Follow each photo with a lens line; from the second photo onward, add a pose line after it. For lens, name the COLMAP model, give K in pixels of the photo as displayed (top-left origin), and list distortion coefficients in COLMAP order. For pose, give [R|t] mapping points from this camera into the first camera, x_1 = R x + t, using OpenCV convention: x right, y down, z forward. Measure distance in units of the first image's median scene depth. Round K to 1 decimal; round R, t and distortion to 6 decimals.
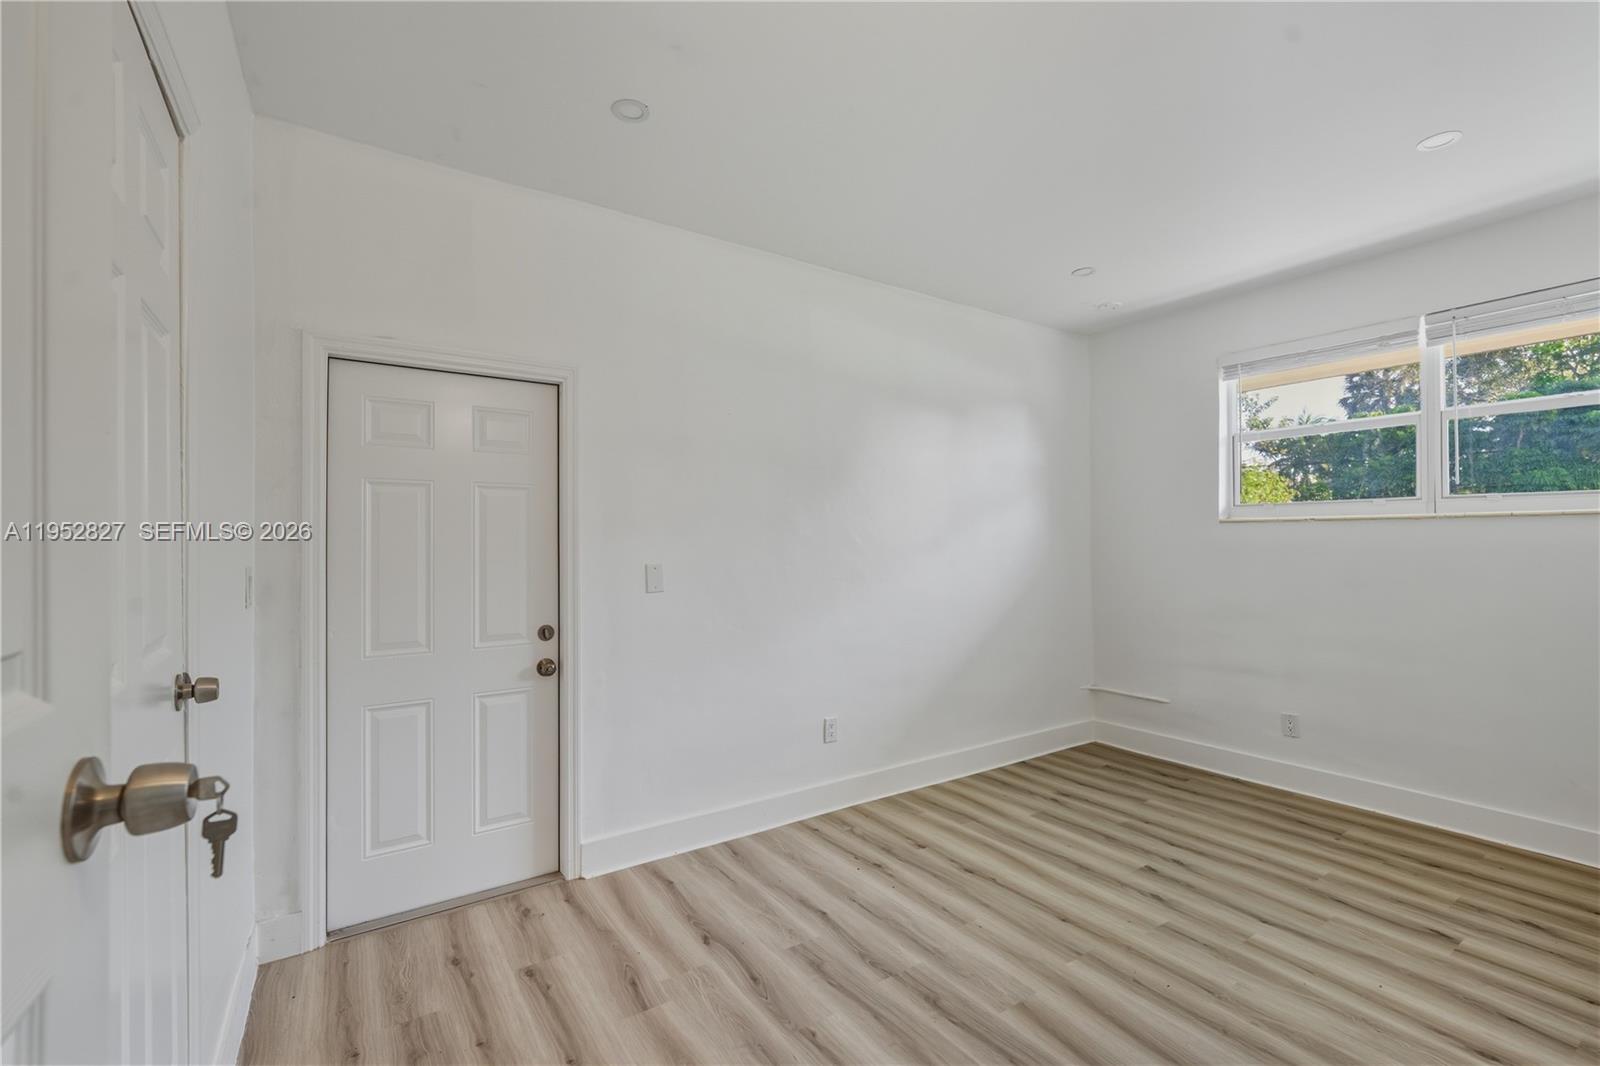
lens RADIAL K [[700.2, 0, 805.1], [0, 700.2, 539.0], [0, 0, 1]] dist [-0.002452, 0.000901]
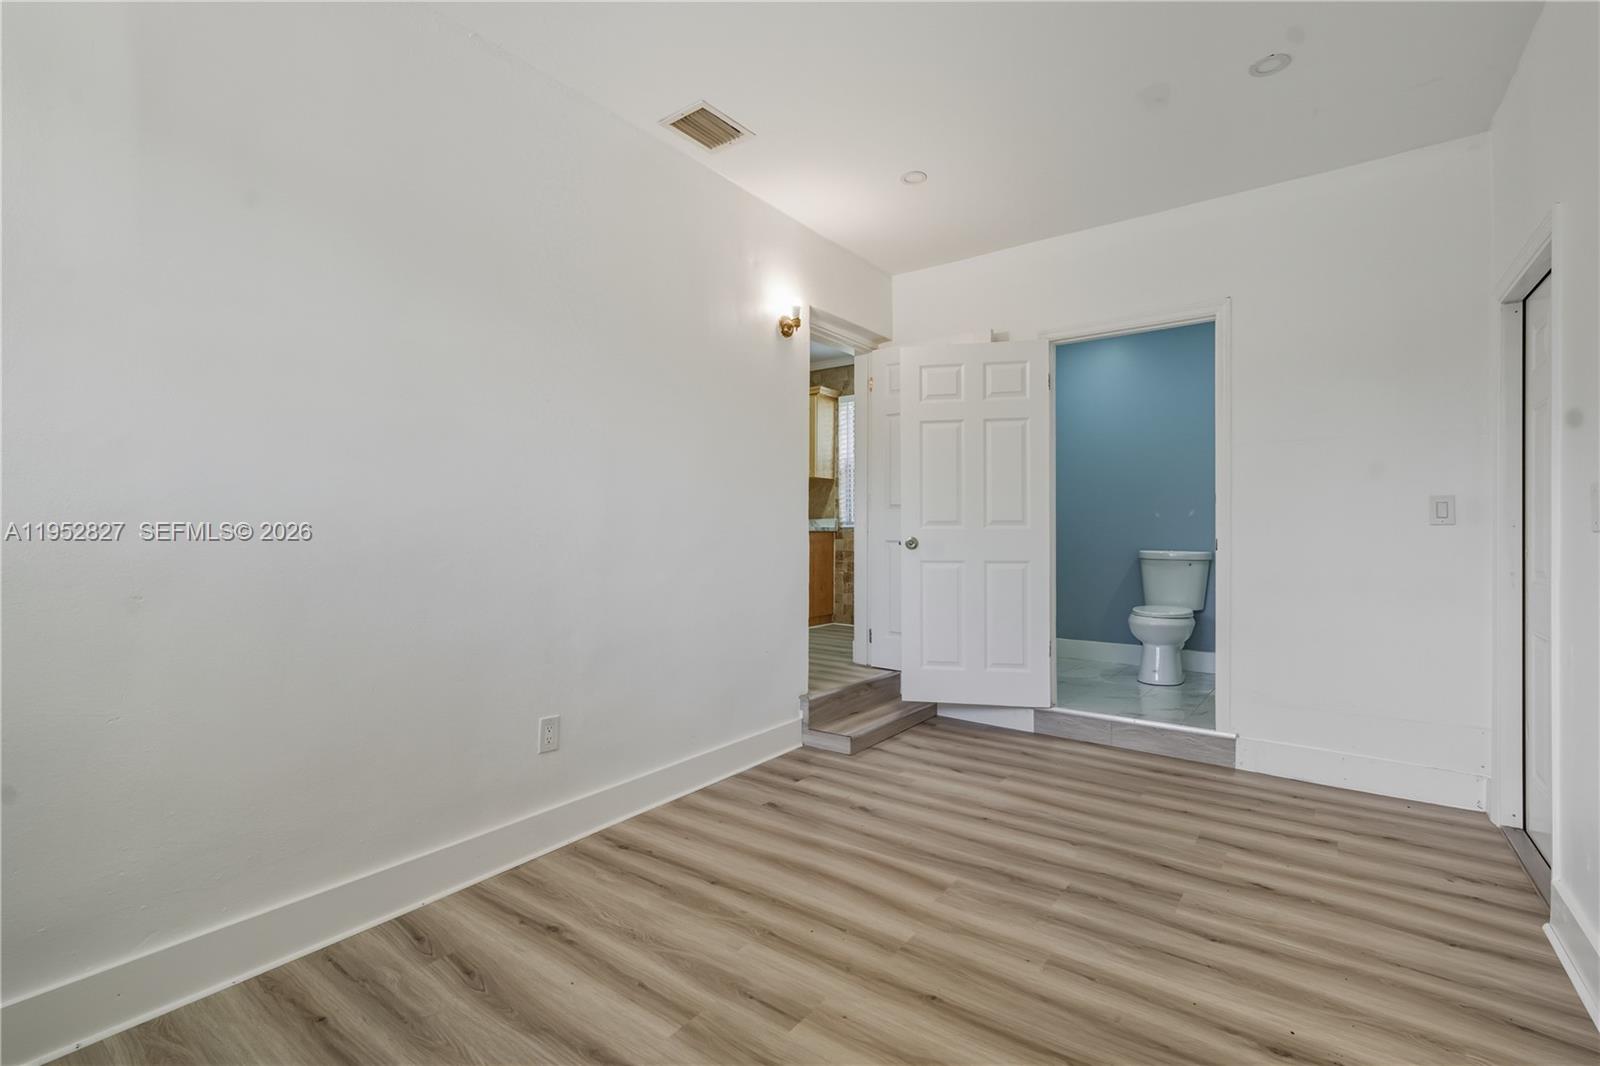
lens RADIAL K [[700.2, 0, 805.1], [0, 700.2, 539.0], [0, 0, 1]] dist [-0.002452, 0.000901]
pose [[-0.944972, 0.008399, -0.327044, 0.797439], [0.006222, 0.999951, 0.007705, 0.100664], [0.327093, 0.005246, -0.944978, 1.805803]]
